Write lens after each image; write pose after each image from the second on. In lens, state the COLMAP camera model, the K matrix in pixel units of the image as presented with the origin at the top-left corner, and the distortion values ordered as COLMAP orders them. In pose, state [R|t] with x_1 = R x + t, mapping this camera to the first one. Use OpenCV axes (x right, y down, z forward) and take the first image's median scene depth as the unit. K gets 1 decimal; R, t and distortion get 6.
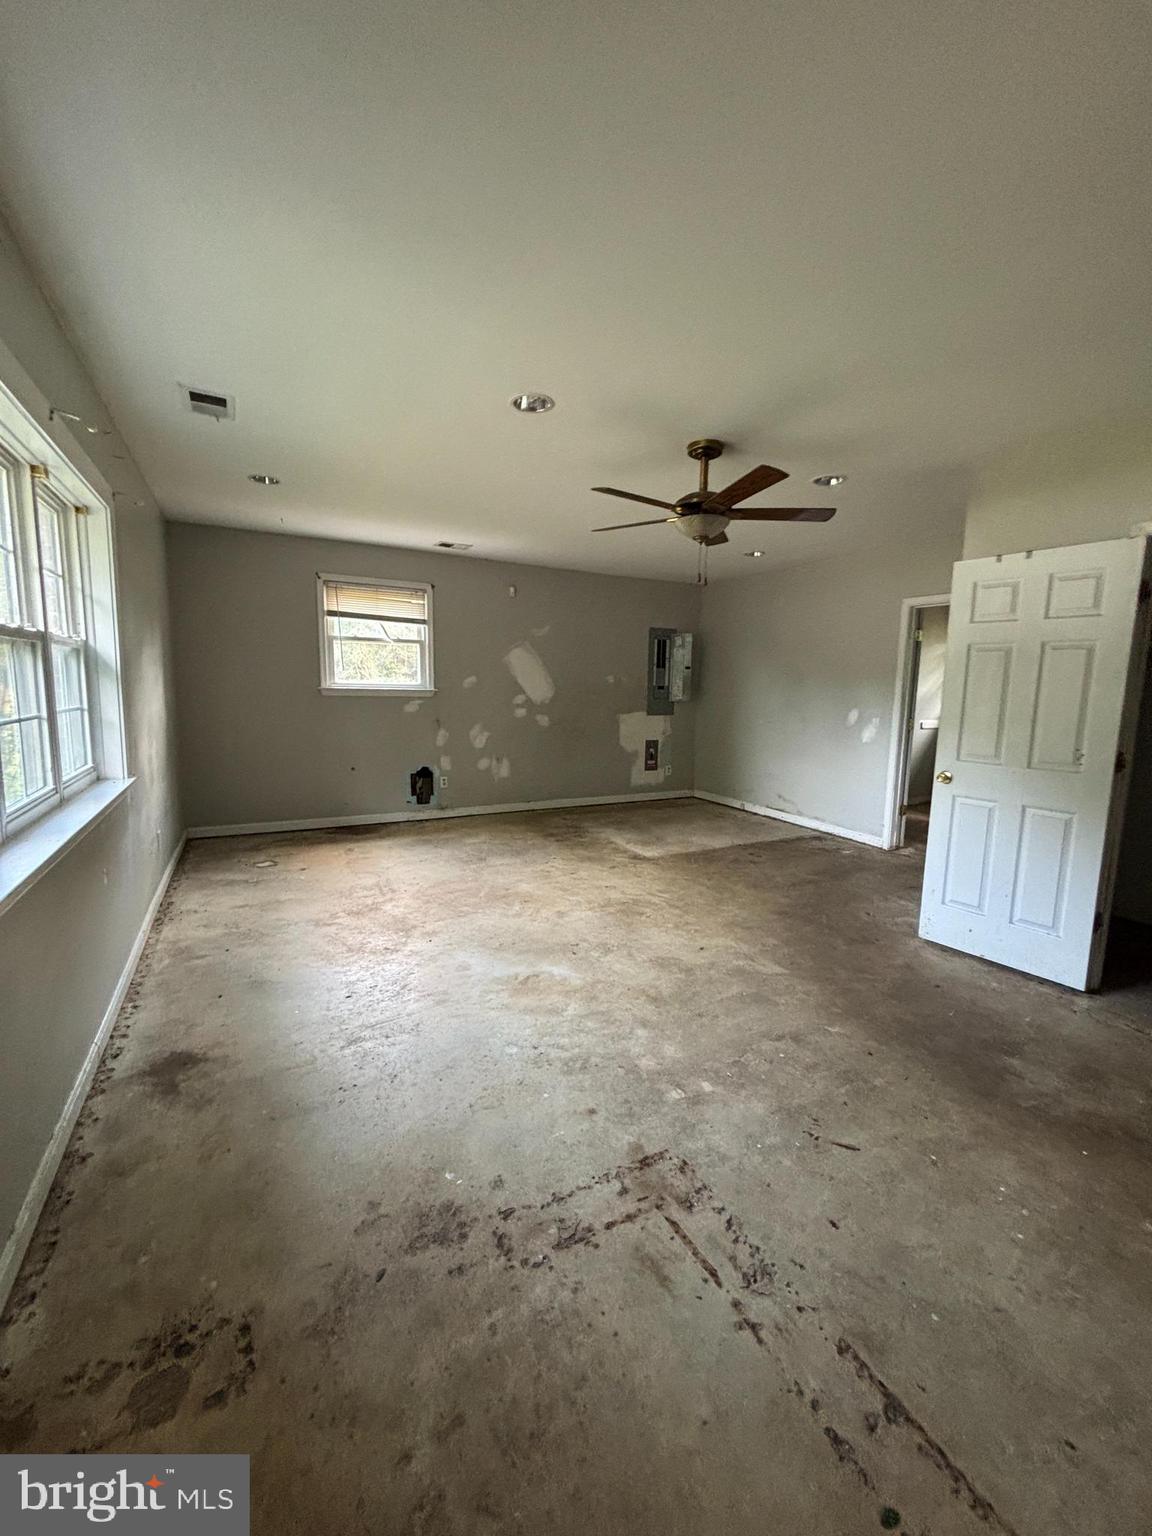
lens RADIAL K [[619.2, 0, 579.7], [0, 619.2, 767.0], [0, 0, 1]] dist [0.002385, 0.001010]
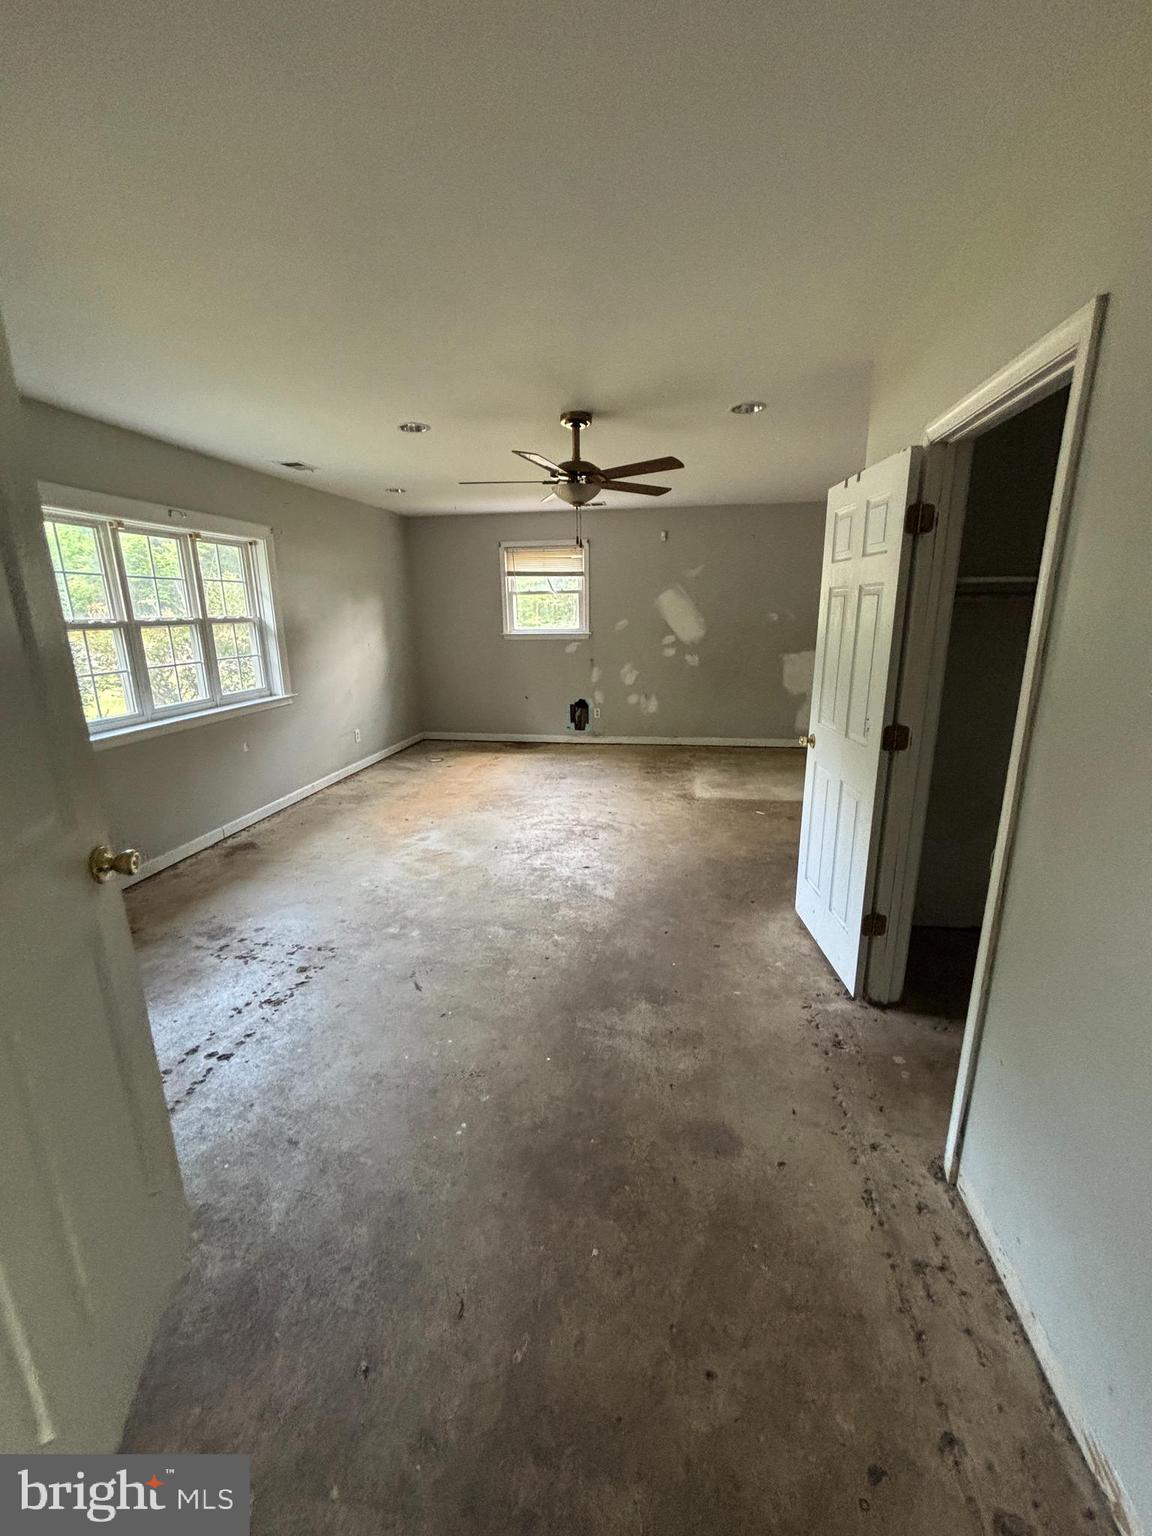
lens RADIAL K [[619.2, 0, 577.7], [0, 619.2, 768.0], [0, 0, 1]] dist [0.002385, 0.001010]
pose [[0.789144, 0.118634, -0.602643, 0.585573], [-0.050550, 0.990385, 0.128770, -0.026915], [0.612125, -0.071155, 0.787553, 0.063309]]
